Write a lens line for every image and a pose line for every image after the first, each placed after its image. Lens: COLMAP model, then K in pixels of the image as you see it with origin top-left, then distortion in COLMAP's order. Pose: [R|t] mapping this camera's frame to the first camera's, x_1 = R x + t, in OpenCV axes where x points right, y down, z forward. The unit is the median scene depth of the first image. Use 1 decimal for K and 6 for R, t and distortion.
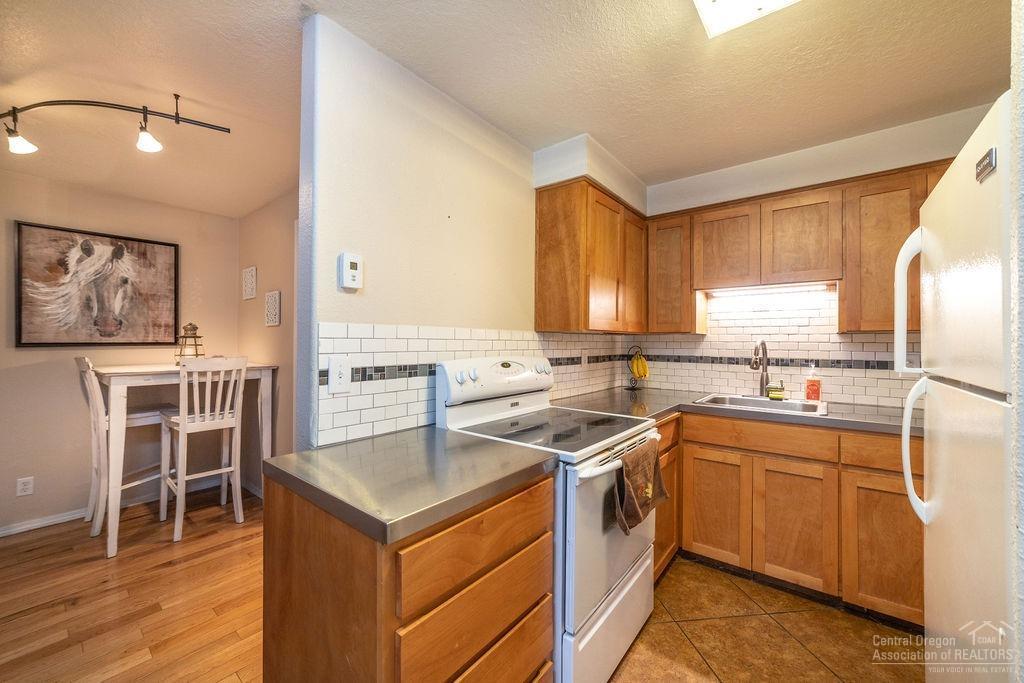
lens RADIAL K [[392.3, 0, 510.5], [0, 392.3, 339.6], [0, 0, 1]] dist [-0.020996, 0.008408]
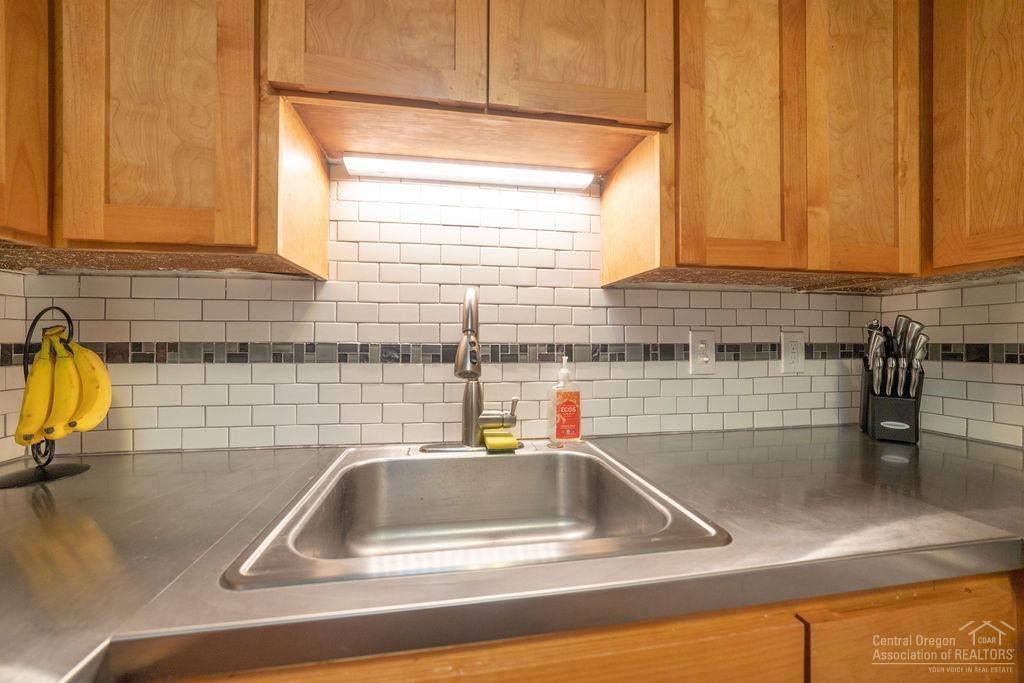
lens RADIAL K [[392.3, 0, 510.5], [0, 392.3, 339.6], [0, 0, 1]] dist [-0.020996, 0.008408]
pose [[0.658962, -0.003562, 0.752168, 0.388023], [-0.004383, 0.999954, 0.008576, 0.040310], [-0.752163, -0.008948, 0.658916, 0.719417]]
